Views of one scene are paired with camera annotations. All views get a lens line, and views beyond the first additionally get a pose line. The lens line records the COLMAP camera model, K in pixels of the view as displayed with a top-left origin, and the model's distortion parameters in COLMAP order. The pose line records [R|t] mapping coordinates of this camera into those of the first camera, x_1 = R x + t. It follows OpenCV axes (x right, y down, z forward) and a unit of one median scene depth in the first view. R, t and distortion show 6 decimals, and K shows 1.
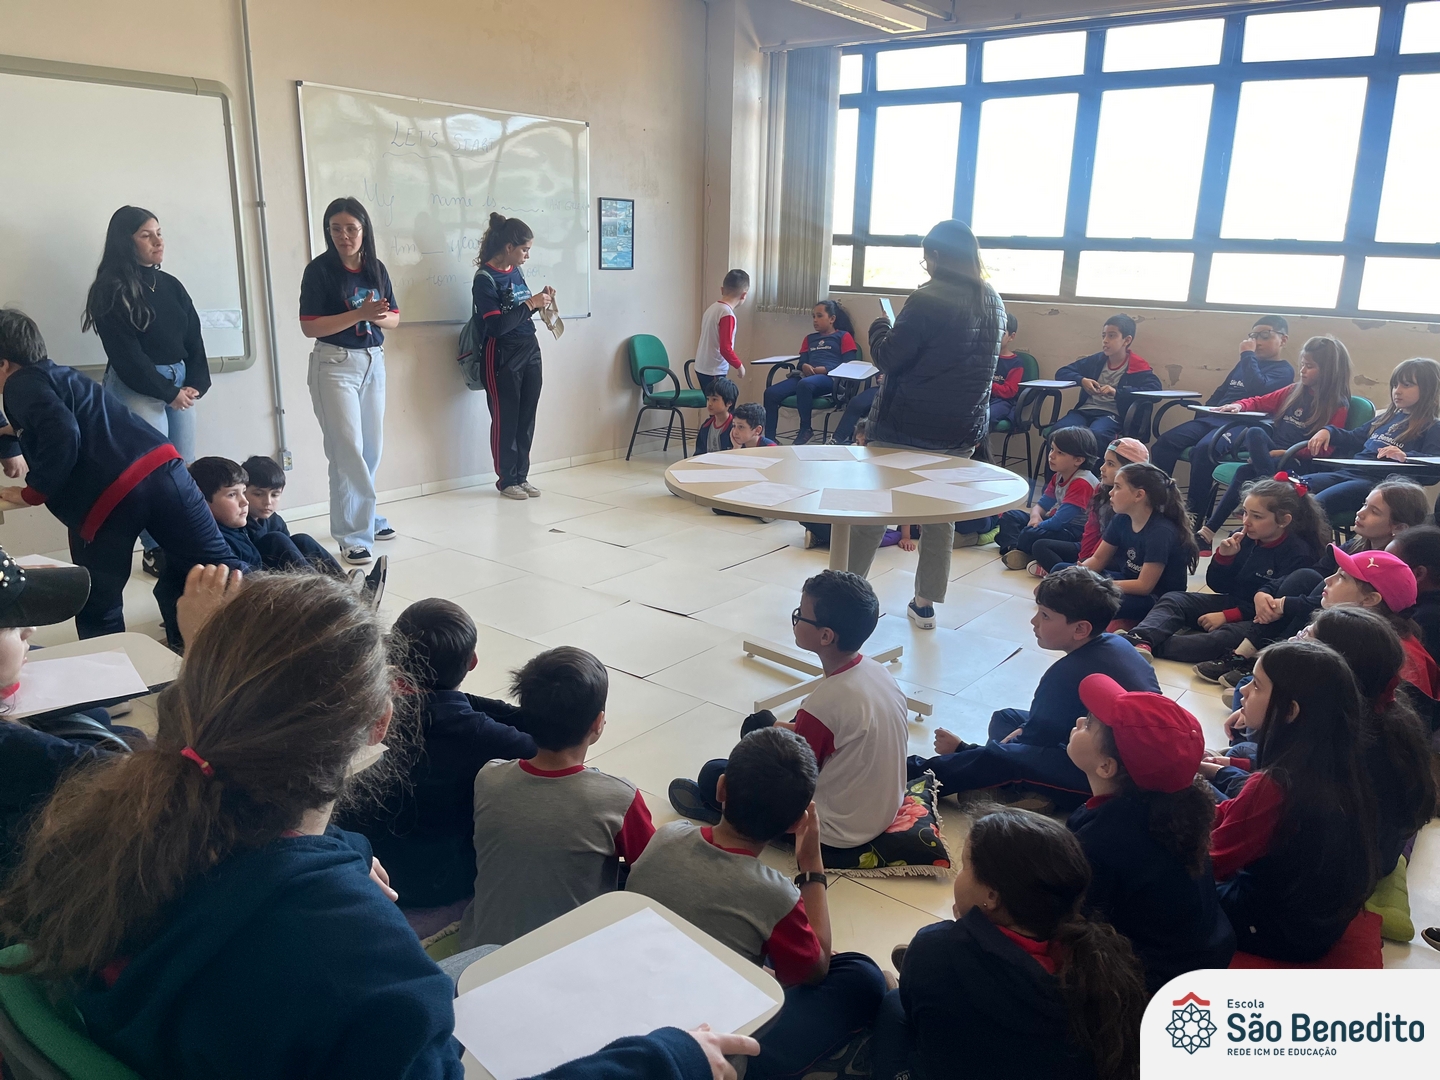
lens RADIAL K [[1096.0, 0, 718.3], [0, 1096.0, 528.4], [0, 0, 1]] dist [0.073578, -0.085938]
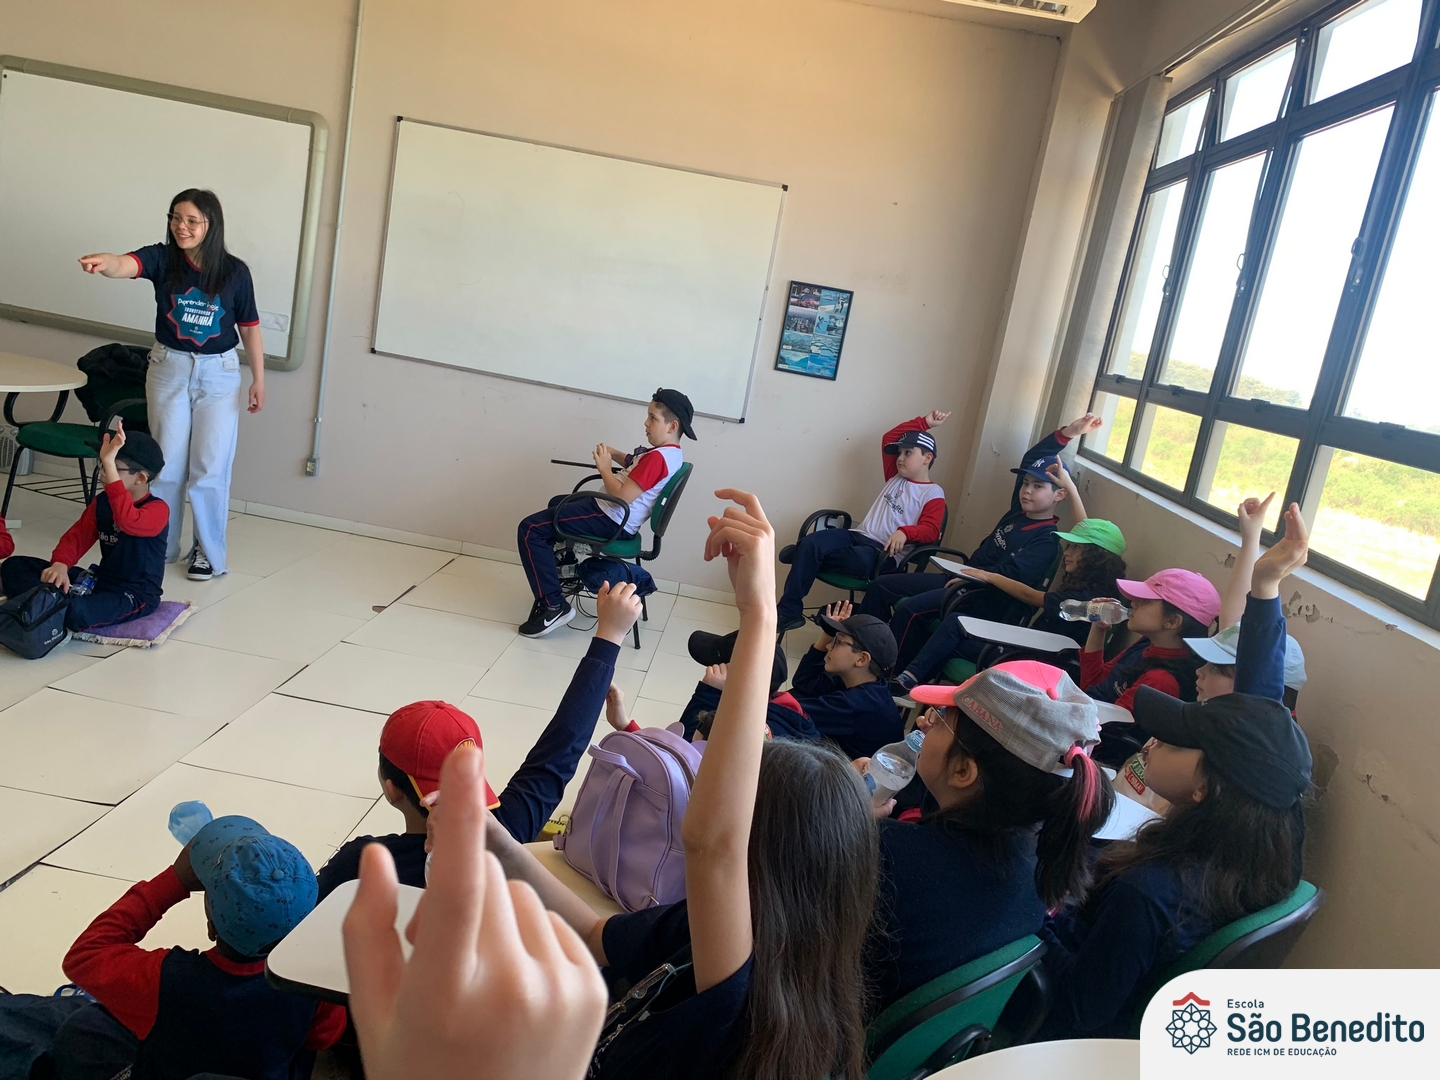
lens RADIAL K [[1117.5, 0, 719.9], [0, 1117.5, 517.2], [0, 0, 1]] dist [0.032379, -0.024529]
pose [[0.551085, 0.232030, -0.801541, 0.561432], [-0.364665, 0.930949, 0.018772, -0.147622], [0.750550, 0.281950, 0.597645, 0.562611]]
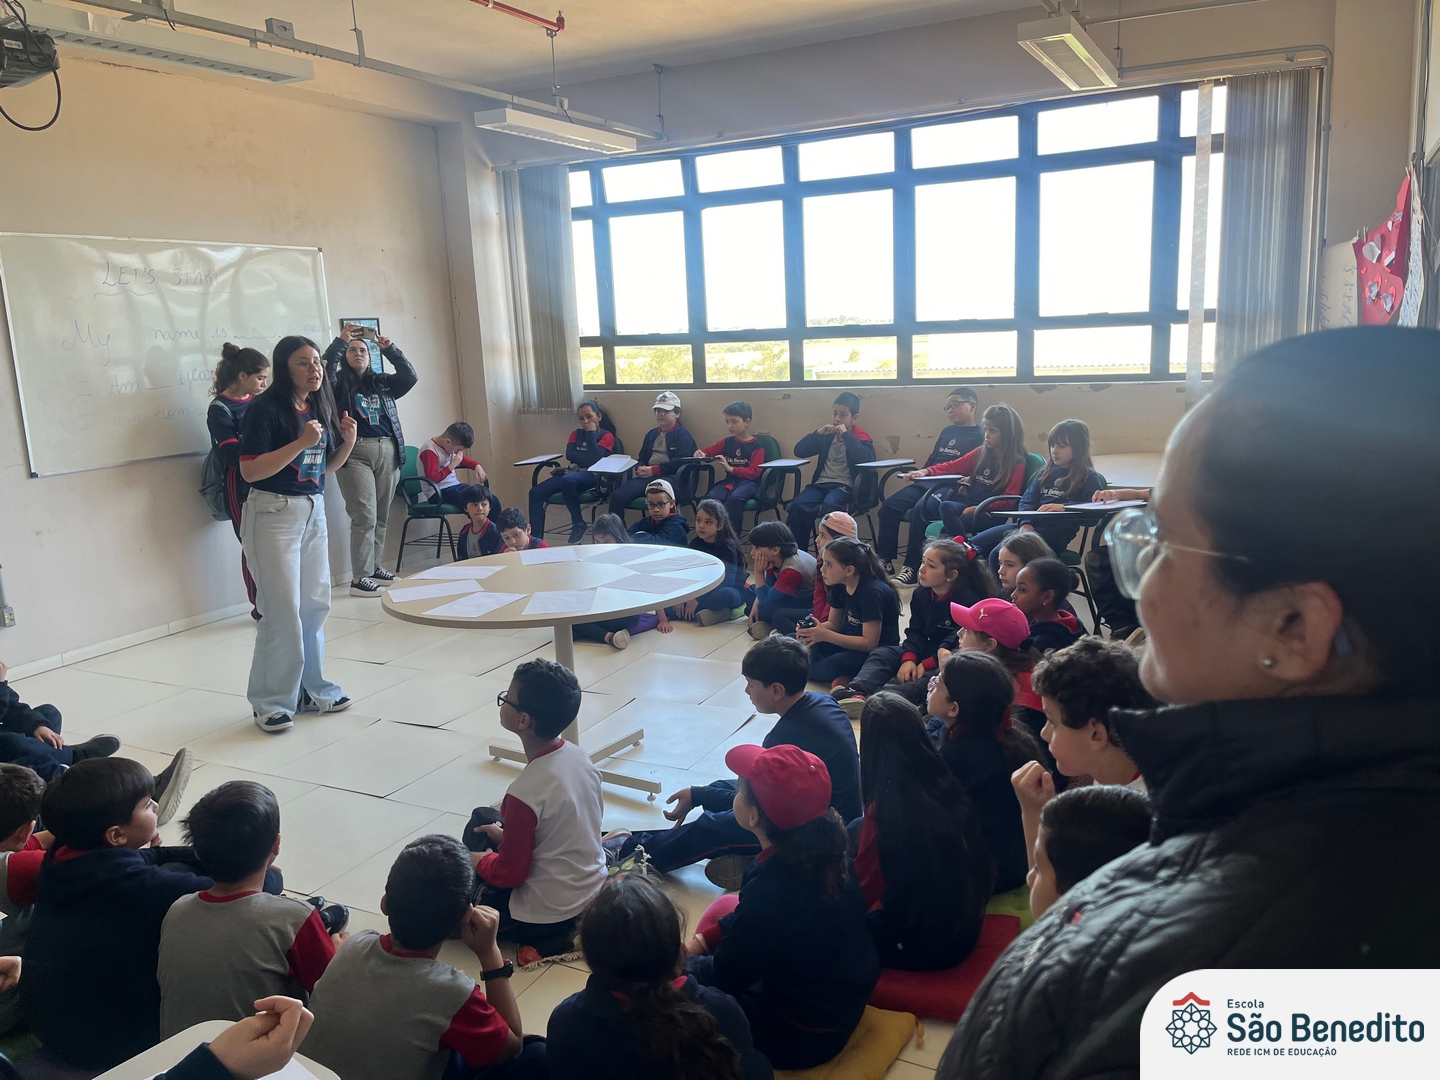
lens RADIAL K [[1096.0, 0, 736.1], [0, 1096.0, 528.2], [0, 0, 1]] dist [0.073578, -0.085938]
pose [[0.979428, -0.101297, 0.174525, 0.053047], [0.113587, 0.991597, -0.061910, -0.005595], [-0.166787, 0.080460, 0.982705, -0.043249]]
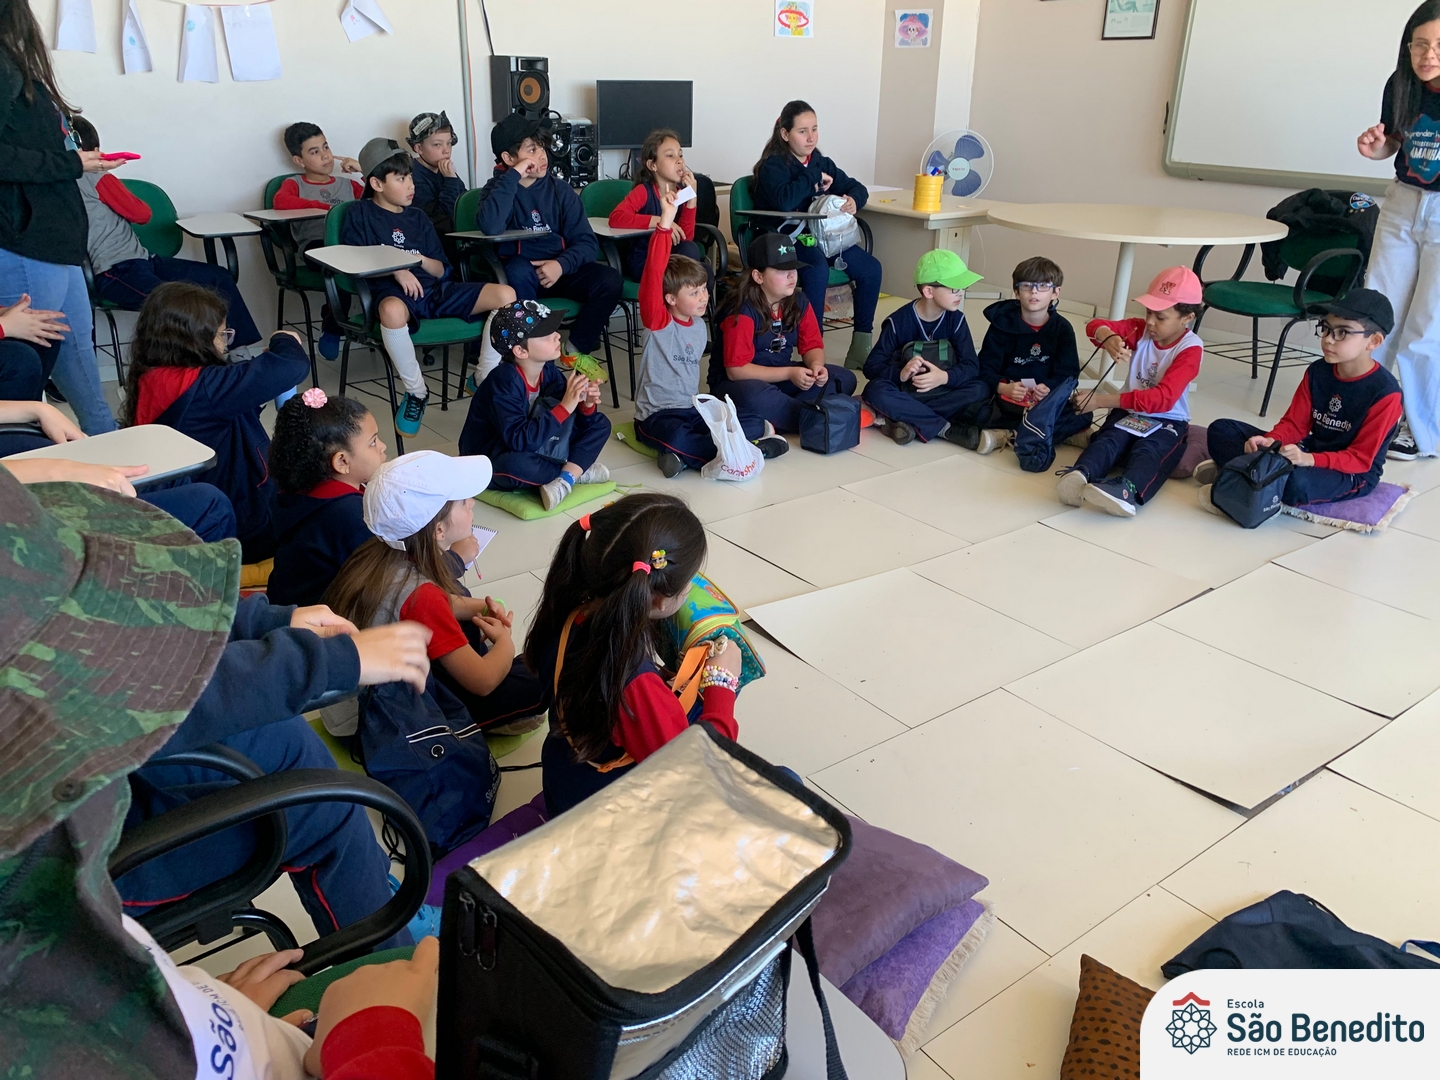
lens RADIAL K [[1117.5, 0, 711.8], [0, 1117.5, 512.0], [0, 0, 1]] dist [0.032379, -0.024529]
pose [[-0.265496, 0.332817, -0.904845, 0.475248], [-0.263225, 0.877847, 0.400121, -0.097577], [0.927483, 0.344408, -0.145459, 0.504980]]
